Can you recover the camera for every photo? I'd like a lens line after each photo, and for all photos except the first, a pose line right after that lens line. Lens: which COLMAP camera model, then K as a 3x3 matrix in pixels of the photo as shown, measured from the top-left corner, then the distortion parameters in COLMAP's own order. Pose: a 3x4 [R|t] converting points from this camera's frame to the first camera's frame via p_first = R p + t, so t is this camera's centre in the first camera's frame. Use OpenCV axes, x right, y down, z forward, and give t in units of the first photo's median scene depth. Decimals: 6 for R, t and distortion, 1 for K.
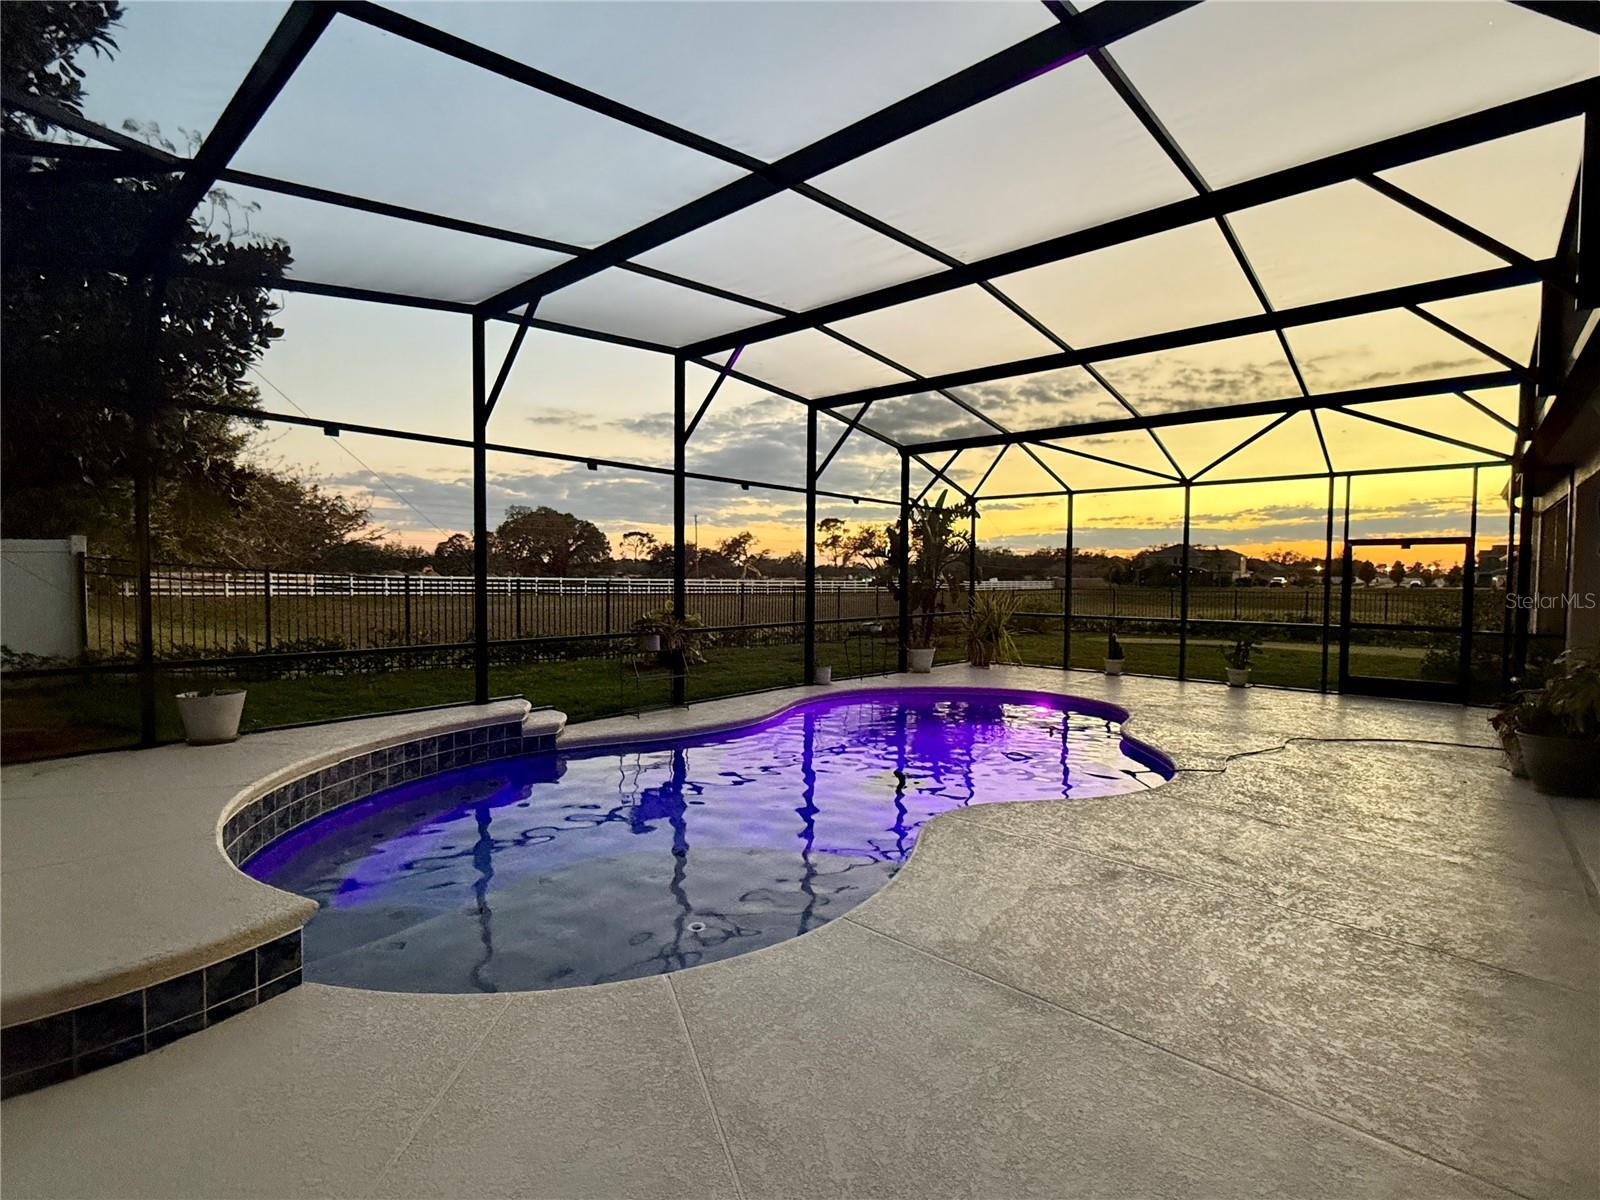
lens RADIAL K [[753.5, 0, 800.0], [0, 753.5, 600.0], [0, 0, 1]] dist [-0.000054, 0.000073]
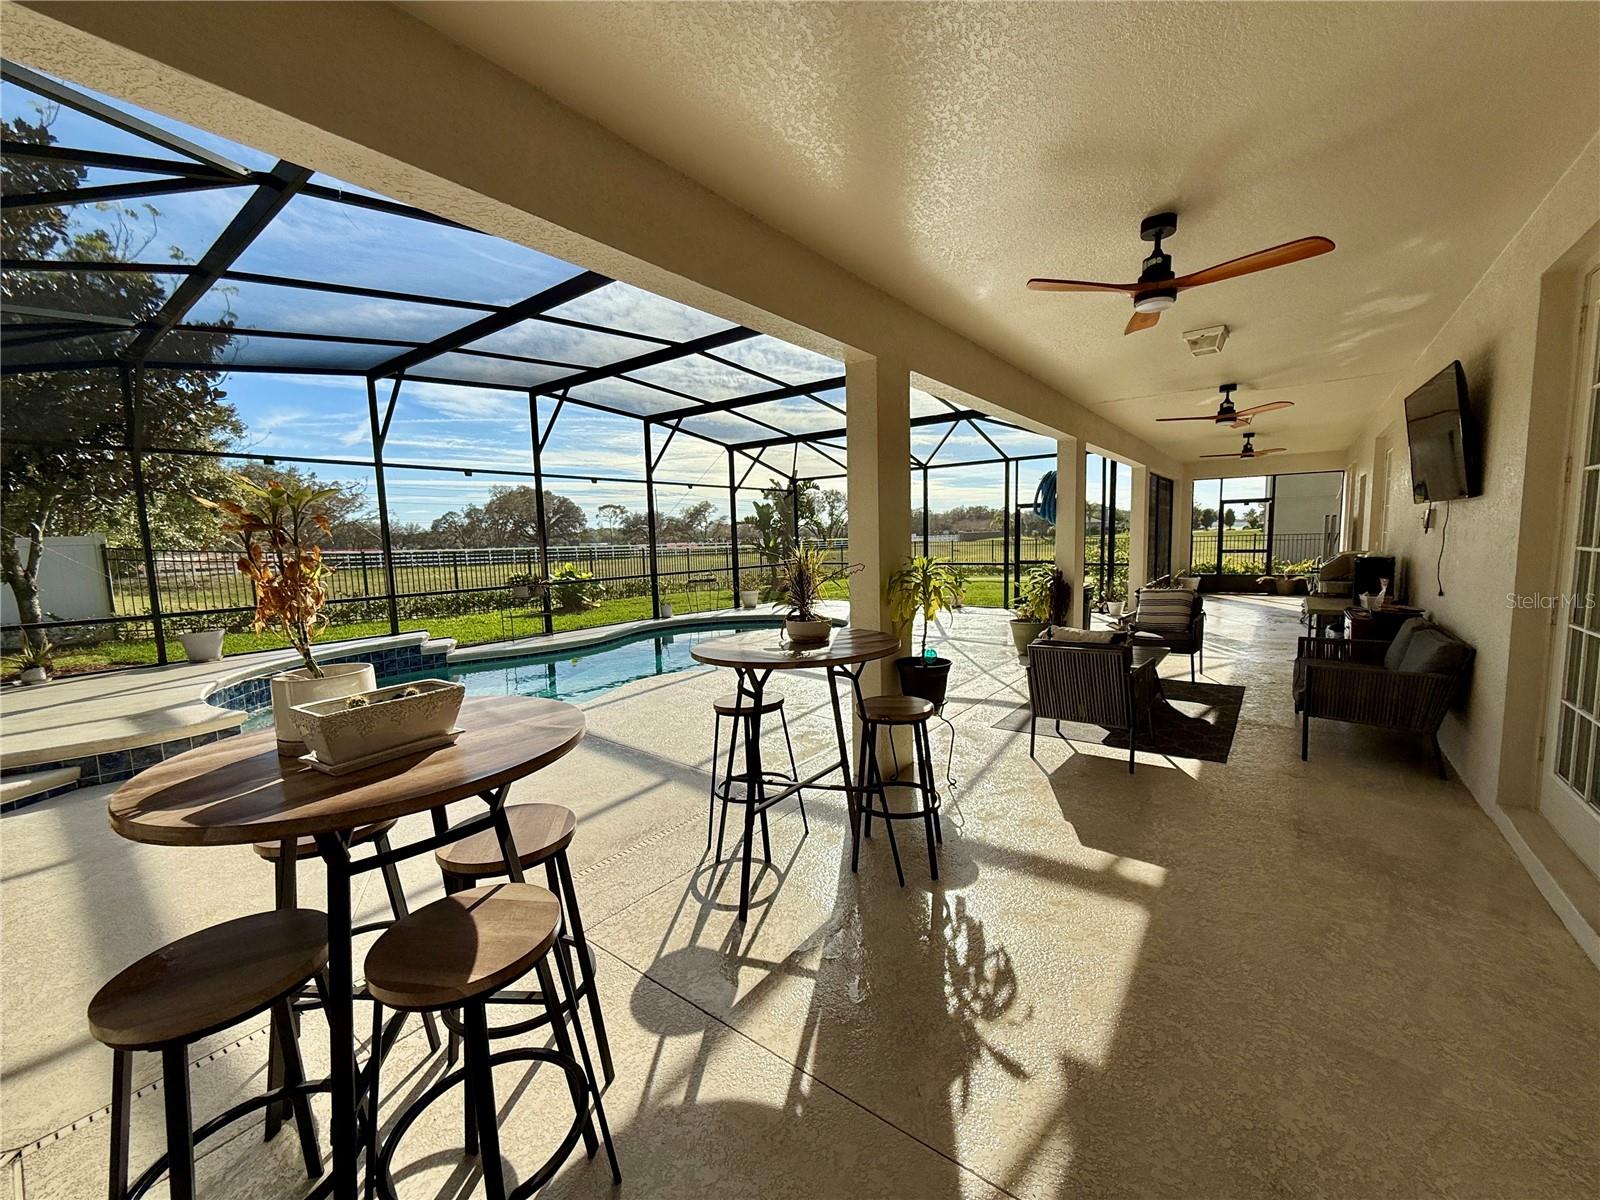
lens RADIAL K [[636.9, 0, 800.0], [0, 636.9, 600.0], [0, 0, 1]] dist [0.001441, 0.000082]
pose [[0.996493, -0.043308, 0.071593, 0.217203], [0.038472, 0.996971, 0.067598, 0.008136], [-0.074304, -0.064607, 0.995141, -0.239767]]
